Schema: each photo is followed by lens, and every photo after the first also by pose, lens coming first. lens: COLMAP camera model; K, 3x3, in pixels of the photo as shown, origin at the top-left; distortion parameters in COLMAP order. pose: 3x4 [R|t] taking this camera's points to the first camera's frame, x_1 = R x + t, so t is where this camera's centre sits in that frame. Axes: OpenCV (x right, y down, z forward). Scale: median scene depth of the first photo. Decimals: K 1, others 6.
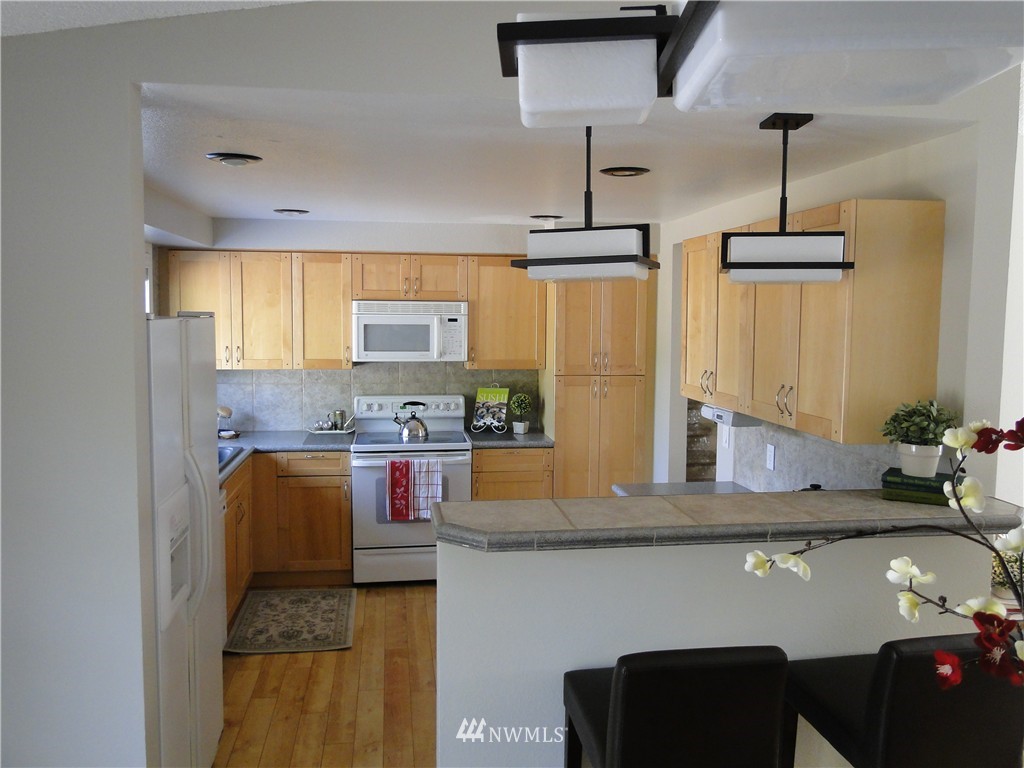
lens RADIAL K [[836.7, 0, 512.2], [0, 836.7, 376.9], [0, 0, 1]] dist [-0.017934, 0.040633]
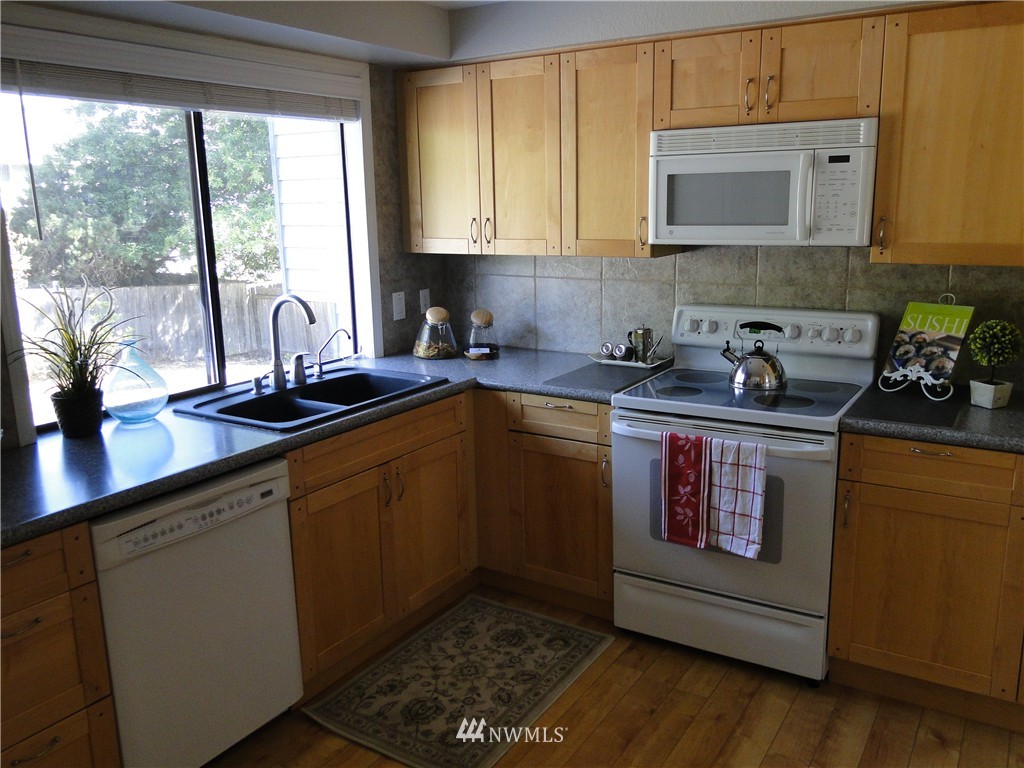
lens RADIAL K [[836.7, 0, 512.2], [0, 836.7, 376.9], [0, 0, 1]] dist [-0.017934, 0.040633]
pose [[0.758513, 0.111610, -0.642029, 0.108719], [-0.024952, 0.989476, 0.142531, -0.007695], [0.651180, -0.092092, 0.753315, 0.505419]]
